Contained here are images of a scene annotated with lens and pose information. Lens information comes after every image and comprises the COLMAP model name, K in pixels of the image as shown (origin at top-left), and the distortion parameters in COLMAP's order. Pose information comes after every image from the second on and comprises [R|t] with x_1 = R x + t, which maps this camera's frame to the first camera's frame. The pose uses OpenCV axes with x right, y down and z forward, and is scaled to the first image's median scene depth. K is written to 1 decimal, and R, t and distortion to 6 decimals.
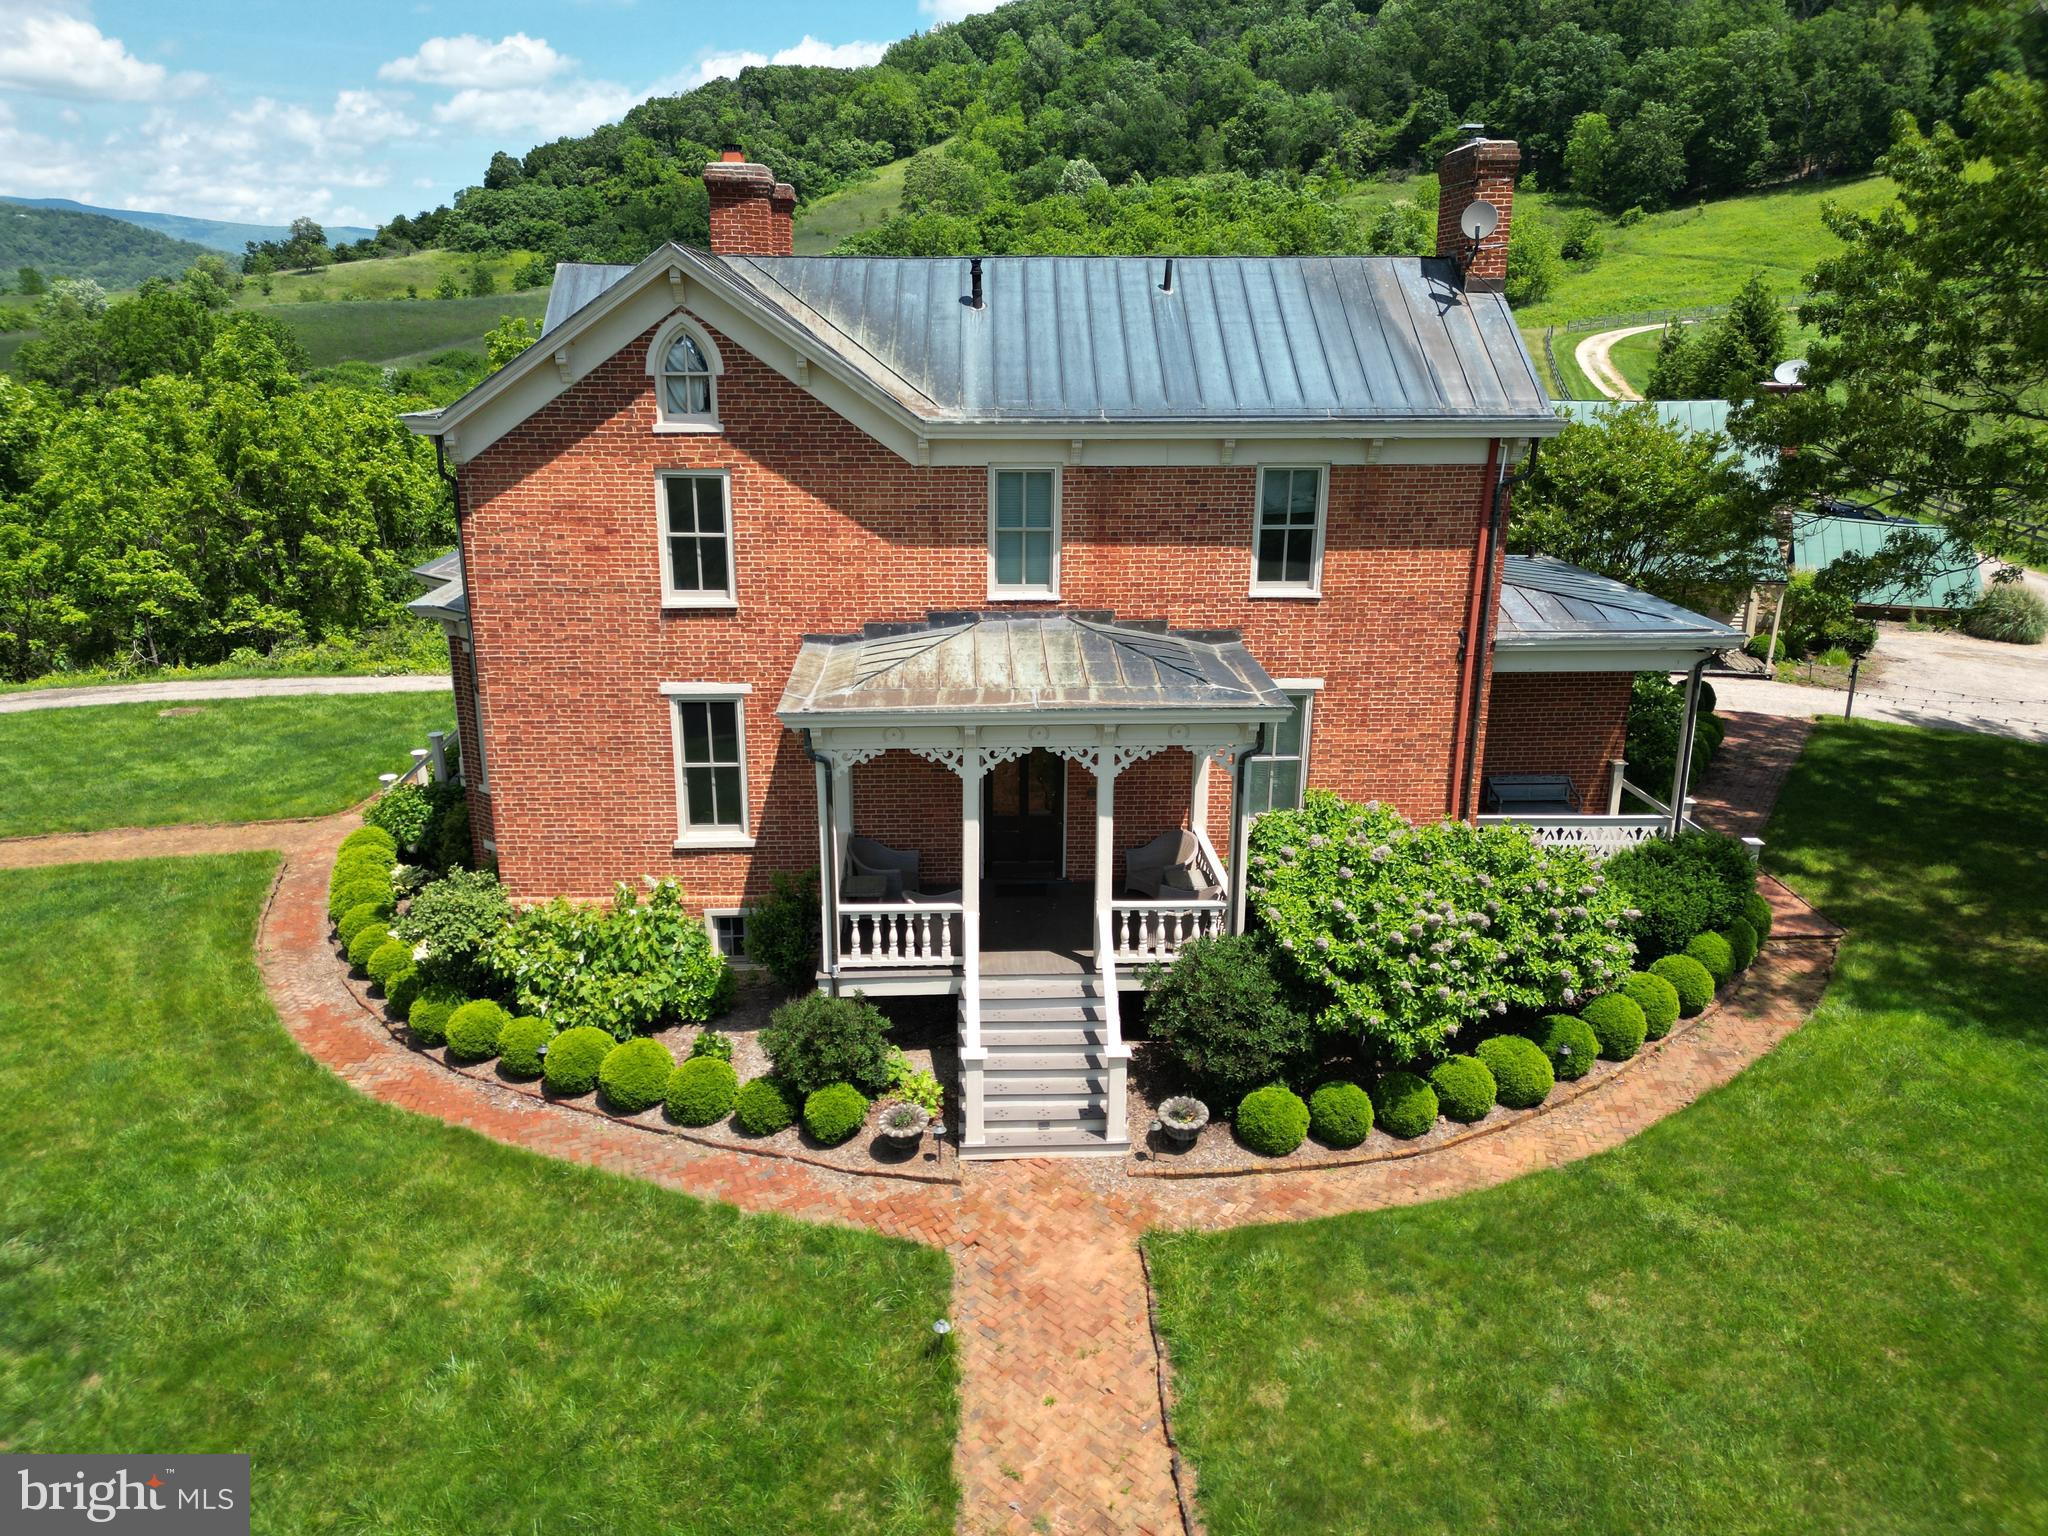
lens RADIAL K [[1433.1, 0, 1014.2], [0, 1433.1, 762.3], [0, 0, 1]] dist [0.073830, -0.063513]
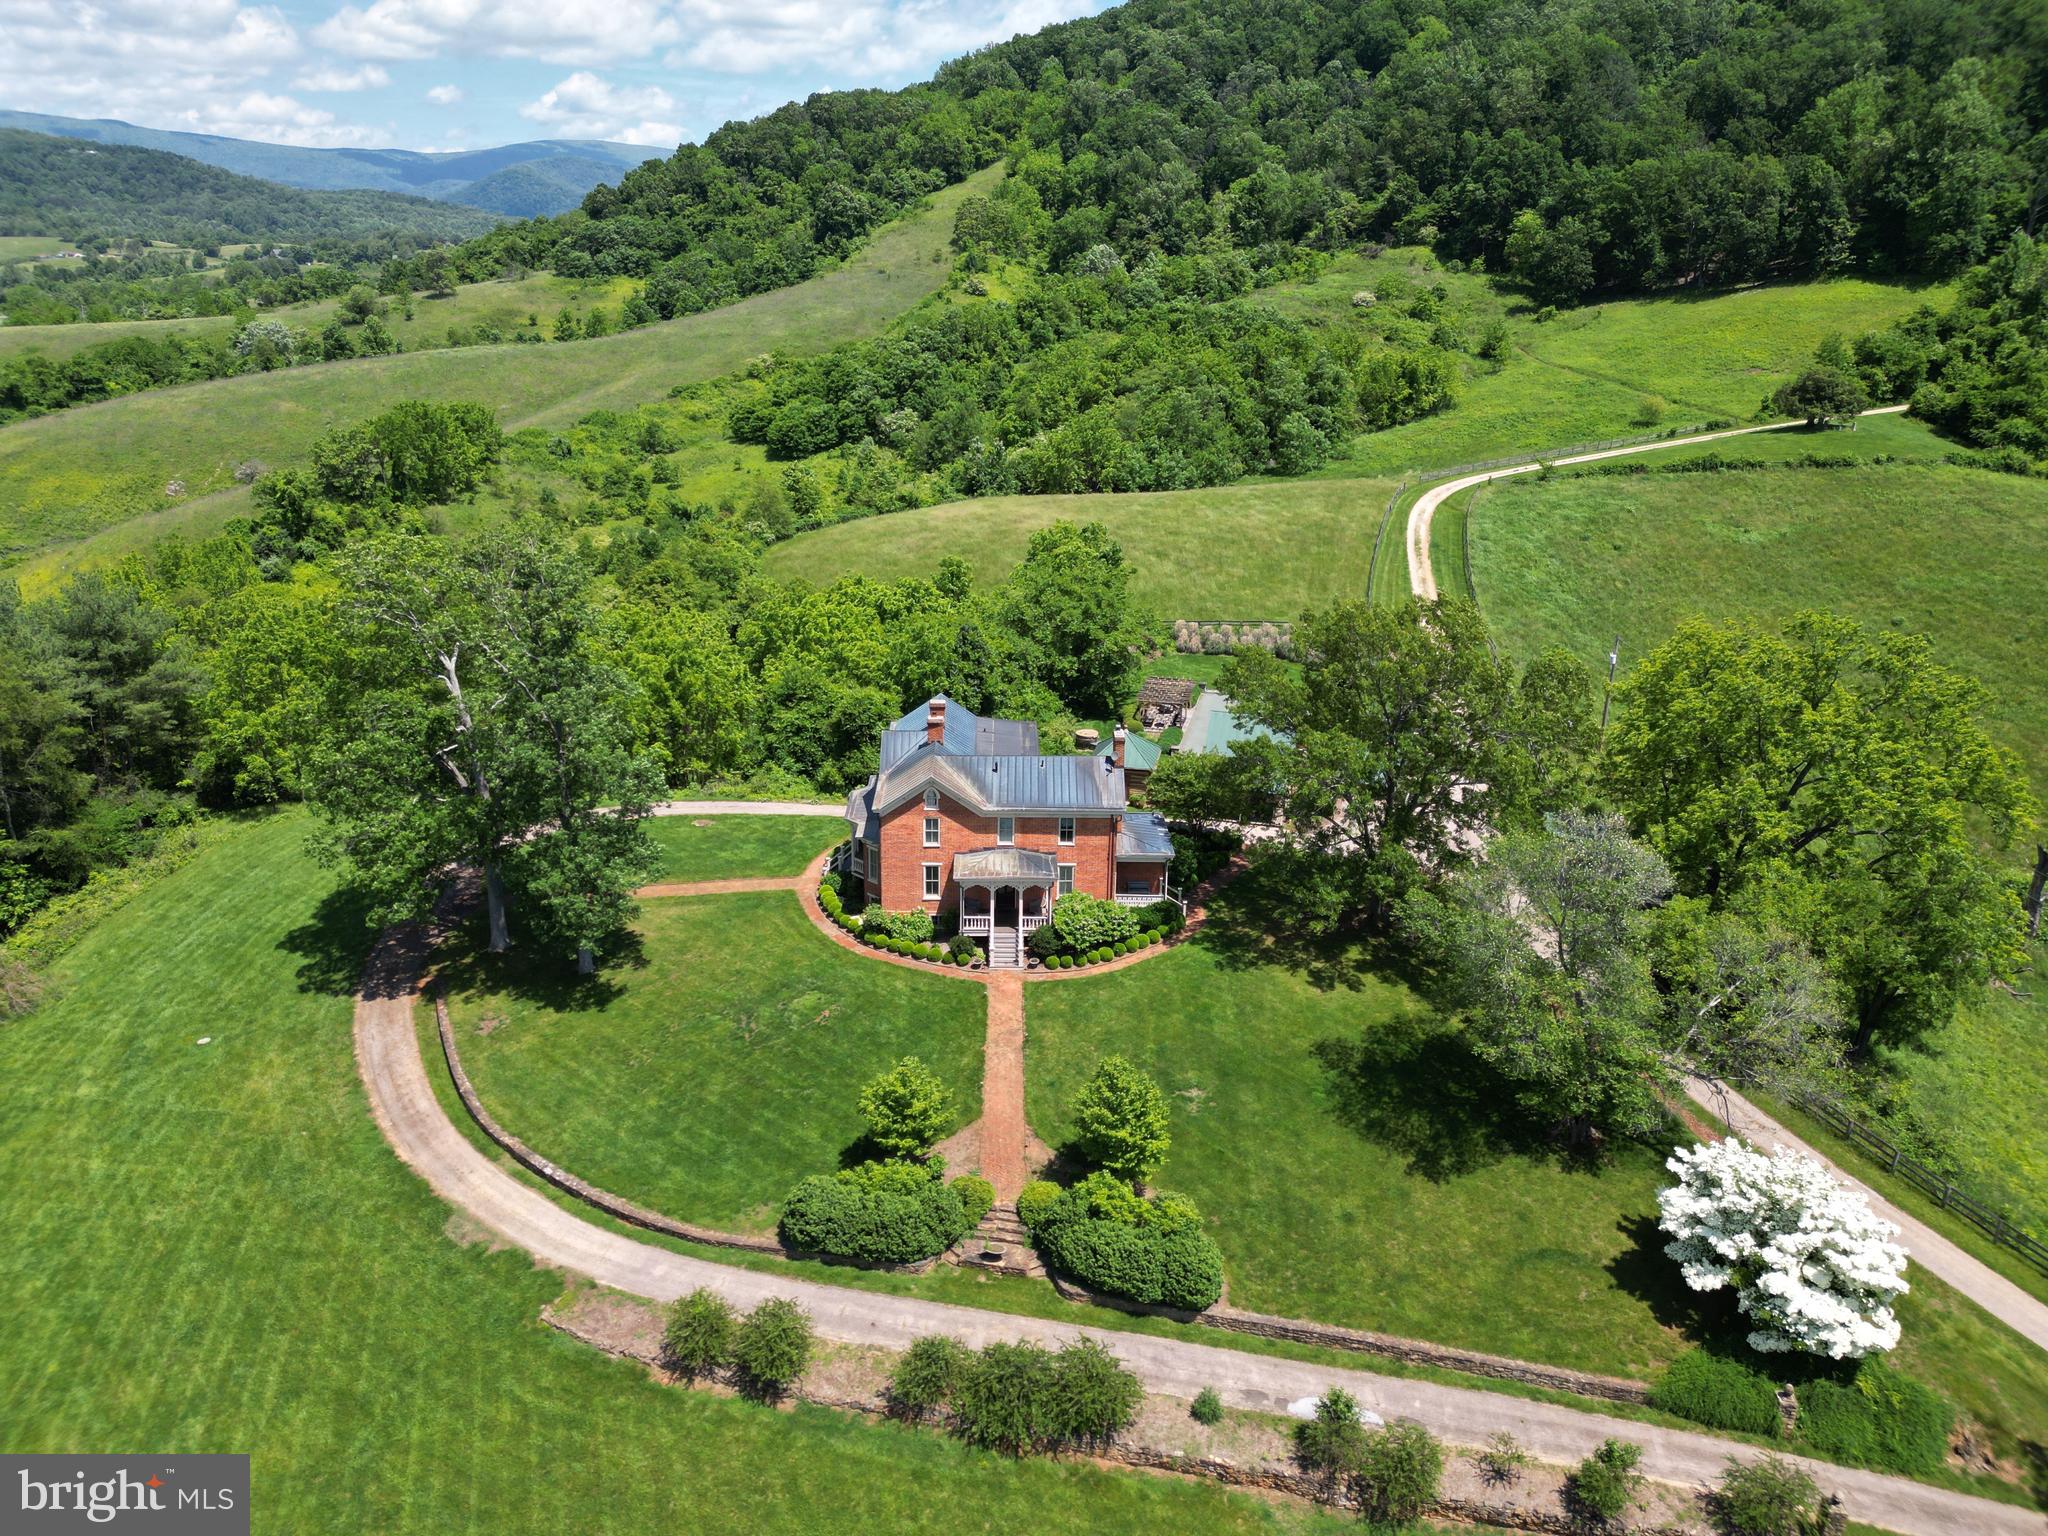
lens RADIAL K [[1433.1, 0, 1015.2], [0, 1433.1, 761.9], [0, 0, 1]] dist [0.073830, -0.063513]
pose [[0.999544, 0.017642, -0.024512, 0.136756], [-0.016521, 0.998841, 0.045202, -0.559511], [0.025281, -0.044777, 0.998677, -3.293672]]
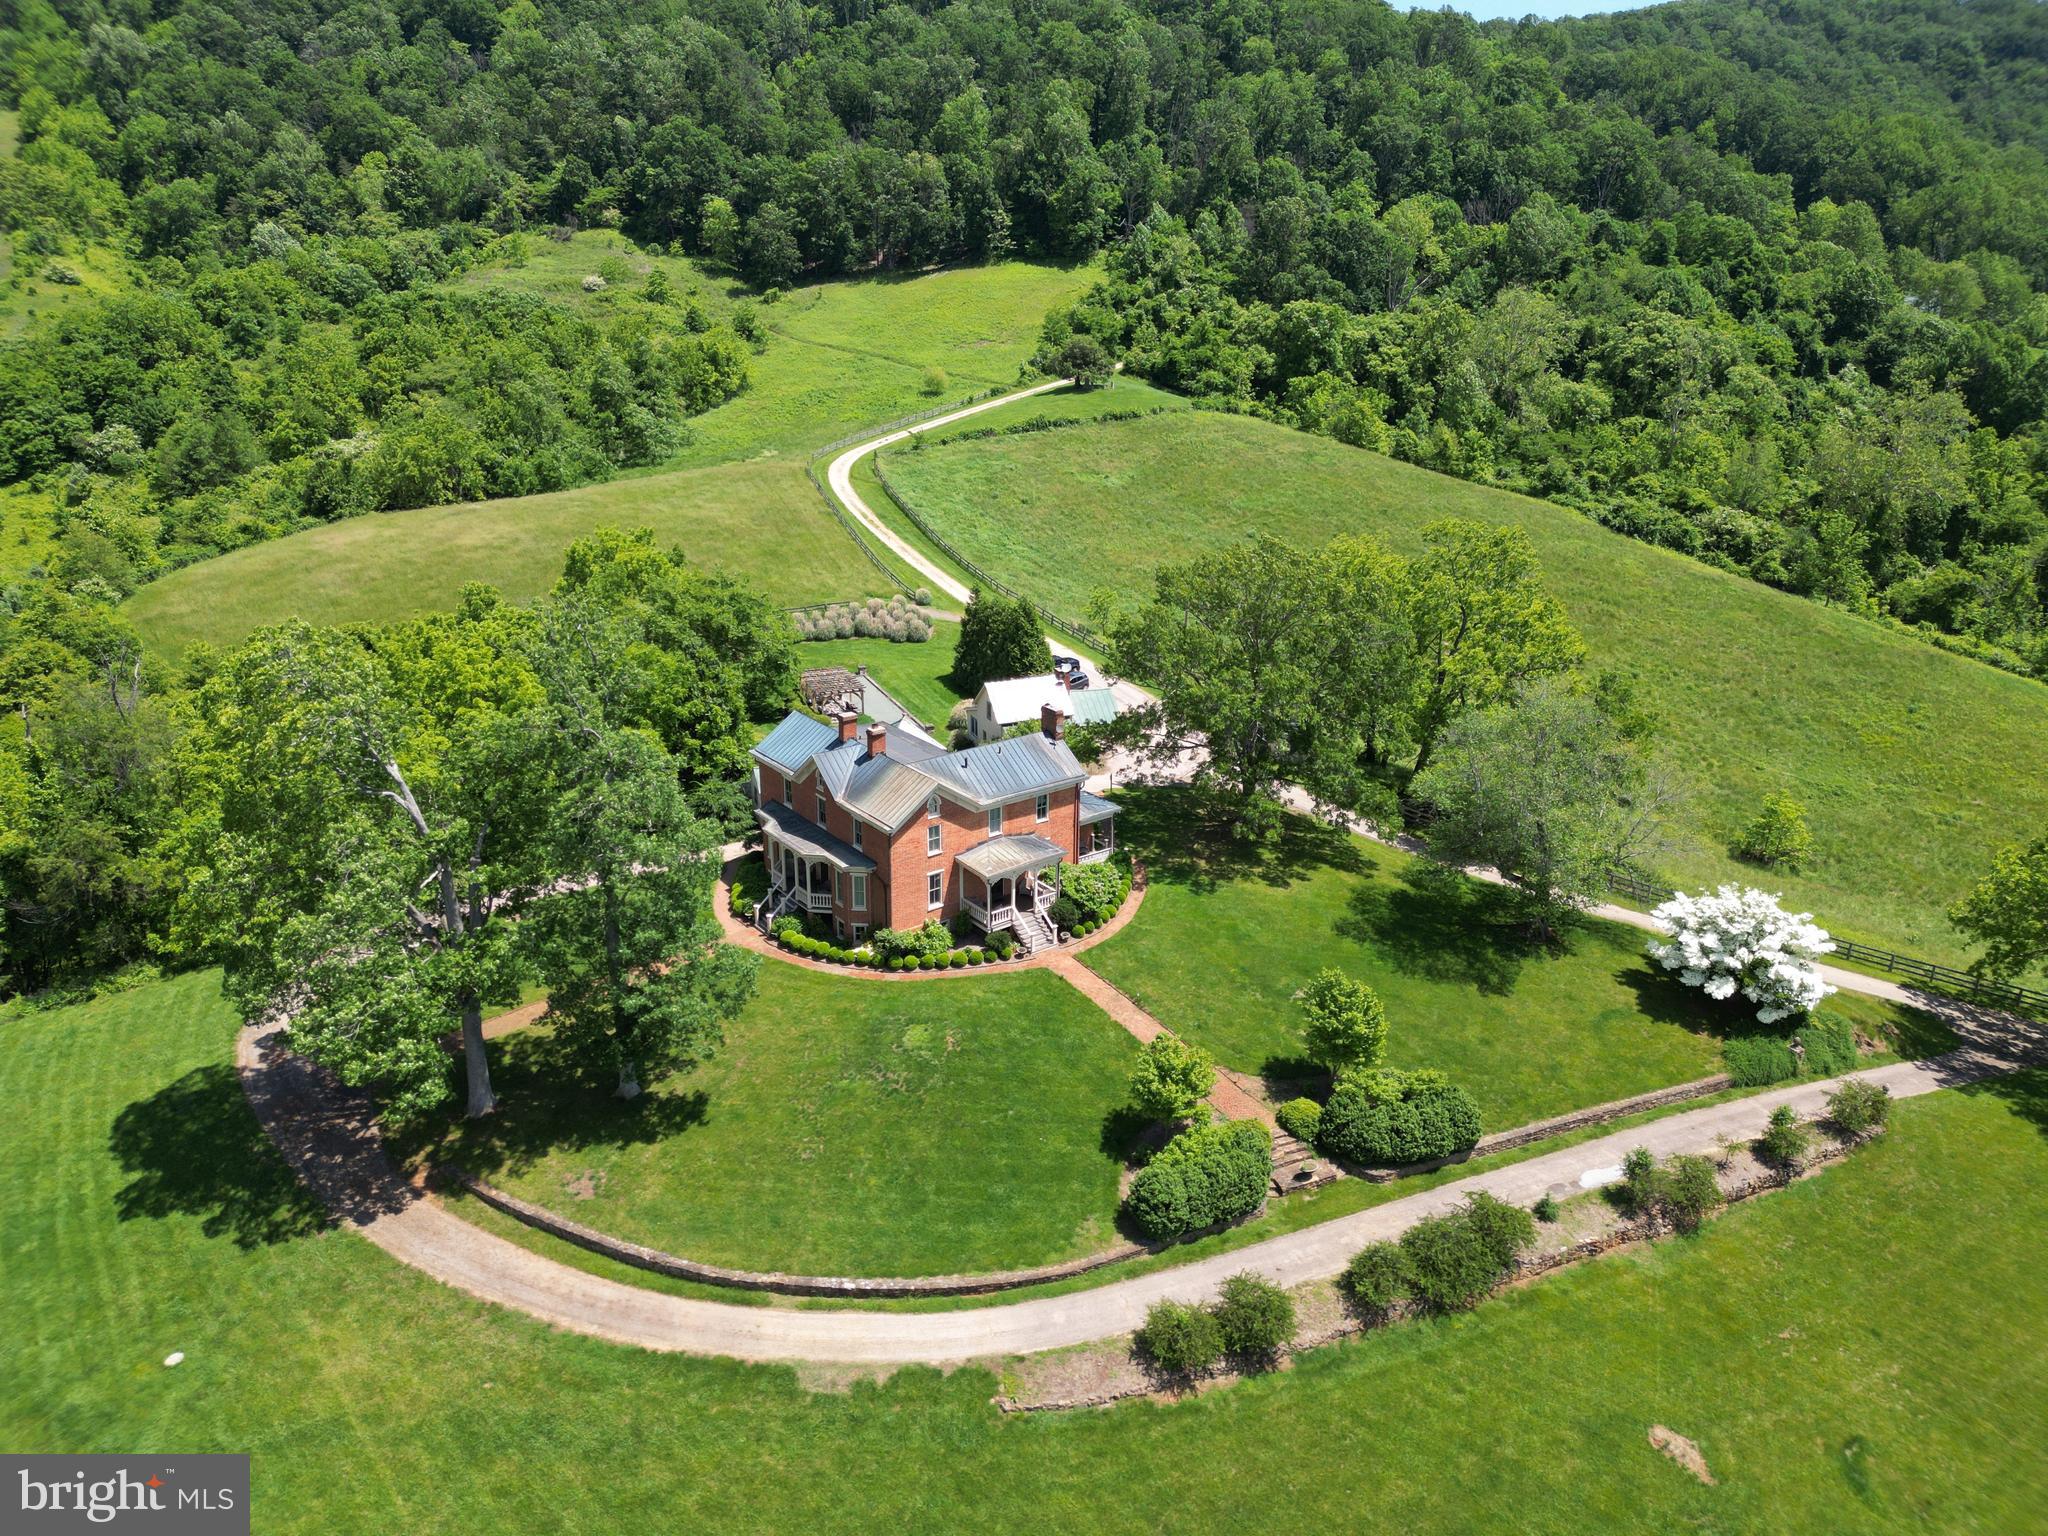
lens RADIAL K [[1433.1, 0, 1016.0], [0, 1433.1, 761.8], [0, 0, 1]] dist [0.073830, -0.063513]
pose [[0.821931, -0.191638, 0.536381, -2.237879], [0.162177, 0.981461, 0.102142, -0.769010], [-0.546011, 0.003036, 0.837772, -2.684309]]
